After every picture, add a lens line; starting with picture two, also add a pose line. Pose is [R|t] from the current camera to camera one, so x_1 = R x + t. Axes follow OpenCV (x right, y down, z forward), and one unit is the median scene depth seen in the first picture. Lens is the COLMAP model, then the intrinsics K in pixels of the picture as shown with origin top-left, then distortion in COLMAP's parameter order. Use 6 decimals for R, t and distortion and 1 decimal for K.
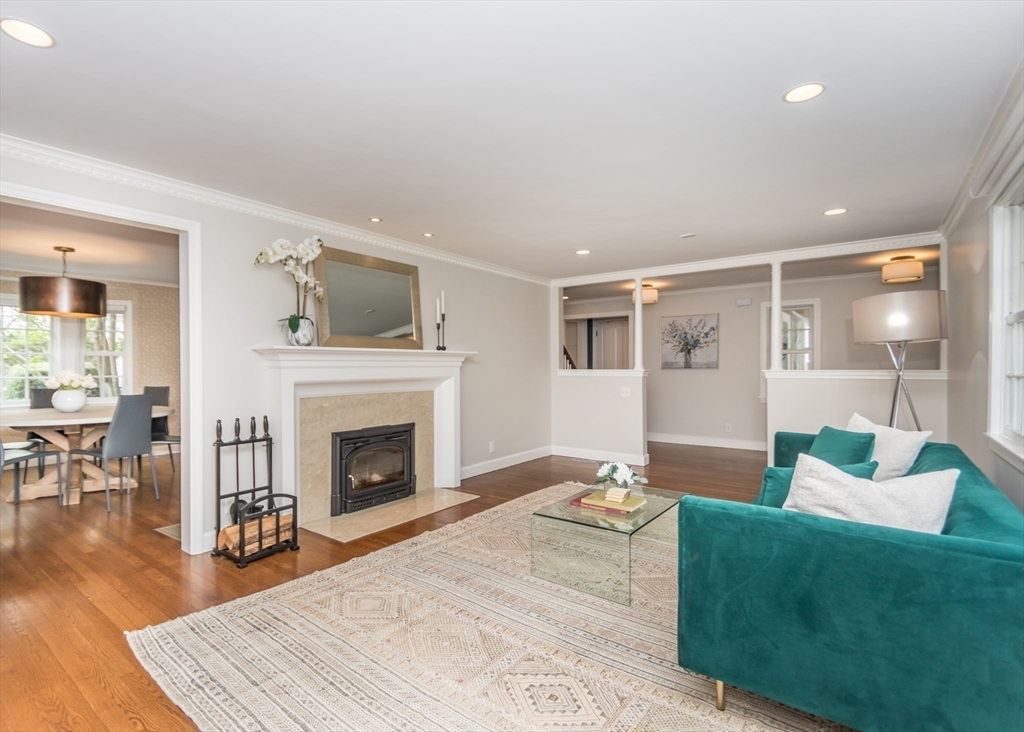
lens RADIAL K [[471.7, 0, 508.5], [0, 471.7, 371.2], [0, 0, 1]] dist [0.001485, 0.000219]
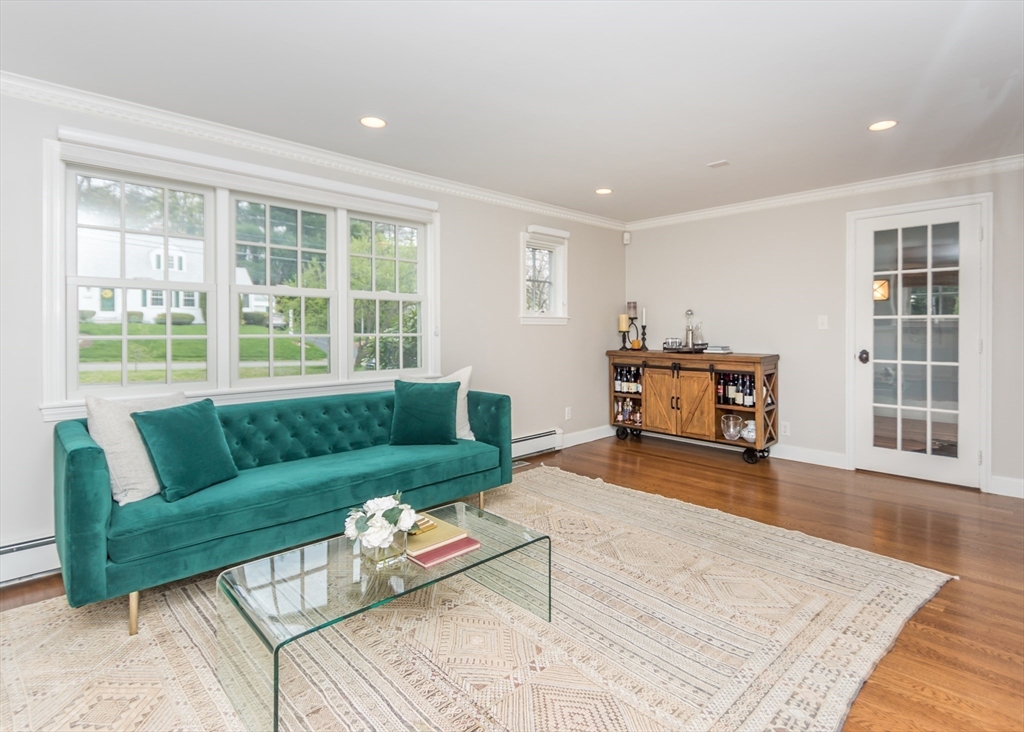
lens RADIAL K [[521.2, 0, 554.2], [0, 521.2, 331.7], [0, 0, 1]] dist [-0.000682, -0.000454]
pose [[-0.989151, 0.004005, 0.146848, -0.052565], [0.006154, 0.999881, 0.014180, -0.009561], [-0.146773, 0.014930, -0.989057, 1.264803]]
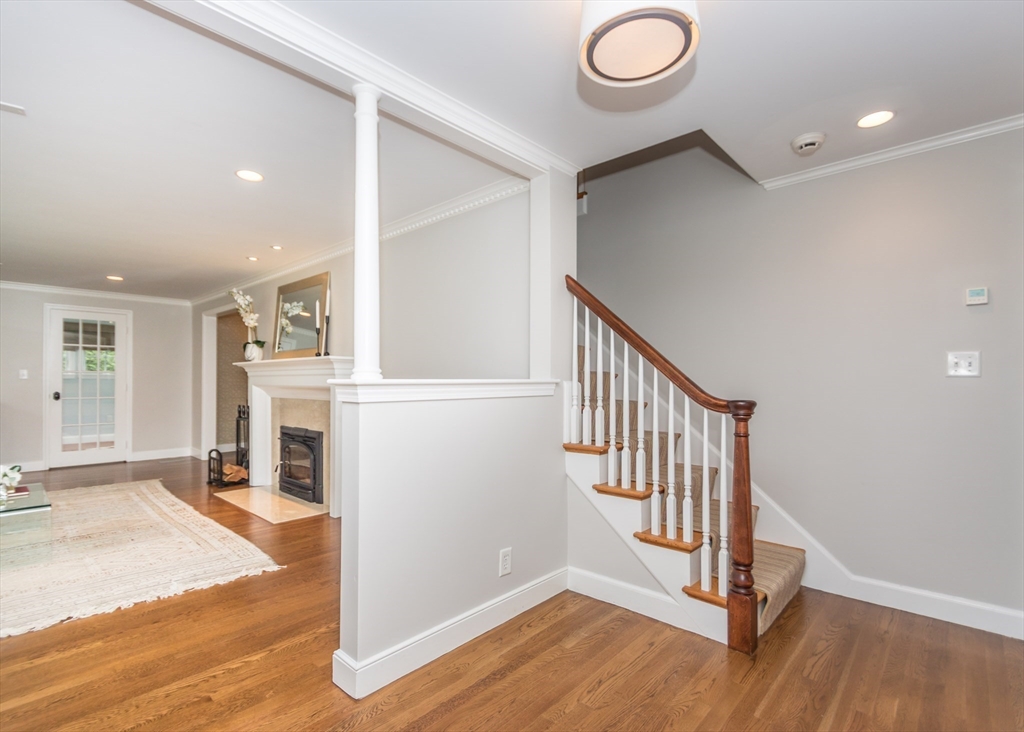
lens RADIAL K [[507.2, 0, 514.8], [0, 507.2, 379.3], [0, 0, 1]] dist [-0.001563, -0.001113]
pose [[-0.126804, -0.001433, -0.991927, 0.953585], [-0.005874, 0.999983, -0.000694, -0.002903], [0.991910, 0.005738, -0.126810, 1.825710]]
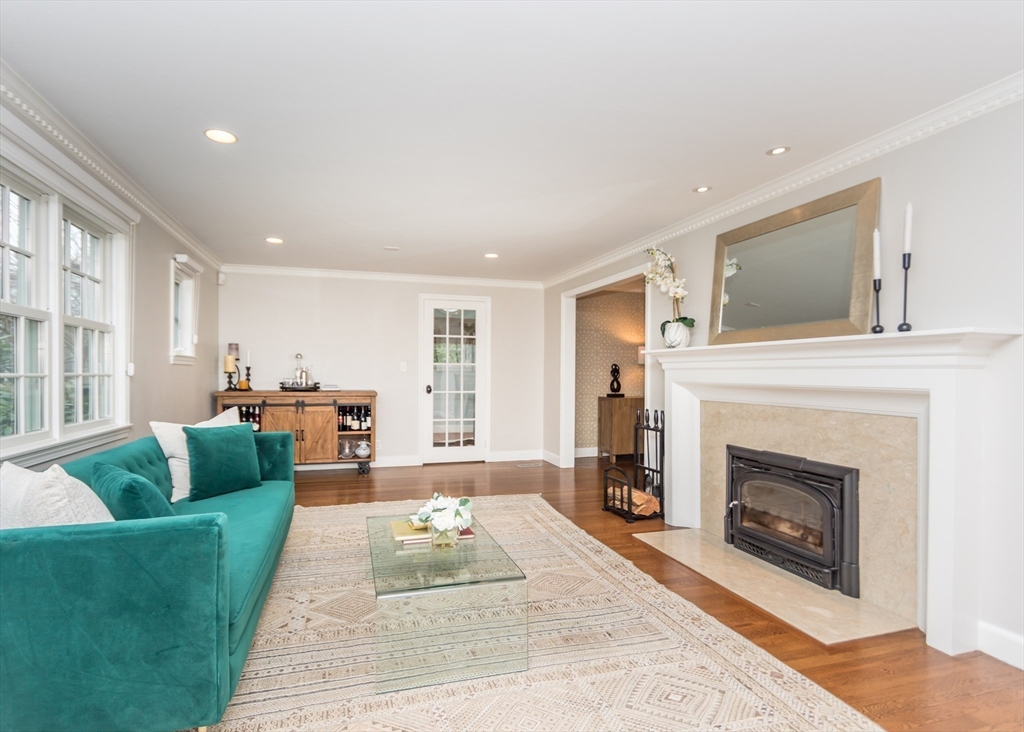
lens RADIAL K [[504.6, 0, 475.2], [0, 504.6, 374.6], [0, 0, 1]] dist [0.000576, 0.000119]
pose [[-0.622234, 0.001326, -0.782830, 0.645715], [-0.009996, 0.999904, 0.009639, -0.002754], [0.782768, 0.013823, -0.622161, 1.215454]]
